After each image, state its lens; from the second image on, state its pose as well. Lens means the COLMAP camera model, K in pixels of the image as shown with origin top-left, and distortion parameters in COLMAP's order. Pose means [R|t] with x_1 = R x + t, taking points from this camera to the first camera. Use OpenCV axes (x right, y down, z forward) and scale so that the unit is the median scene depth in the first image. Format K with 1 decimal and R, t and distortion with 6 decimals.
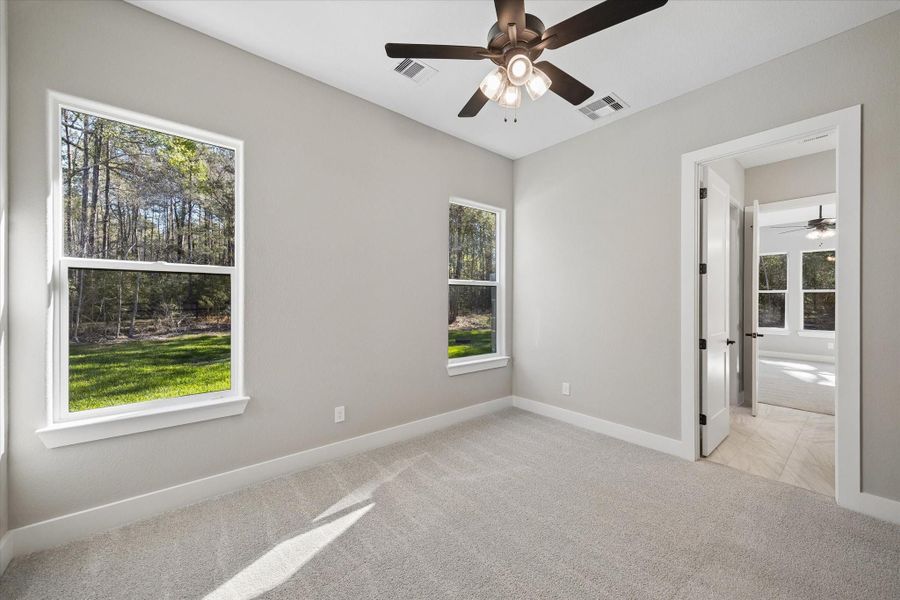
lens RADIAL K [[351.3, 0, 449.6], [0, 351.3, 305.9], [0, 0, 1]] dist [-0.000143, -0.000057]
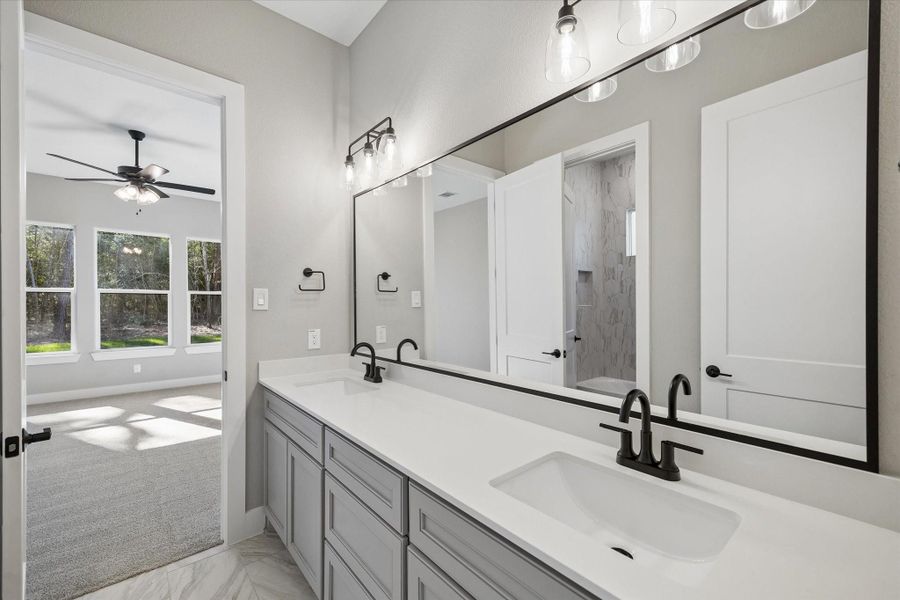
lens RADIAL K [[369.8, 0, 449.4], [0, 369.8, 302.4], [0, 0, 1]] dist [0.000108, 0.000002]
pose [[0.001188, -0.003653, 0.999993, 0.314826], [0.011955, 0.999922, 0.003638, -0.014122], [-0.999928, 0.011950, 0.001232, 0.344743]]
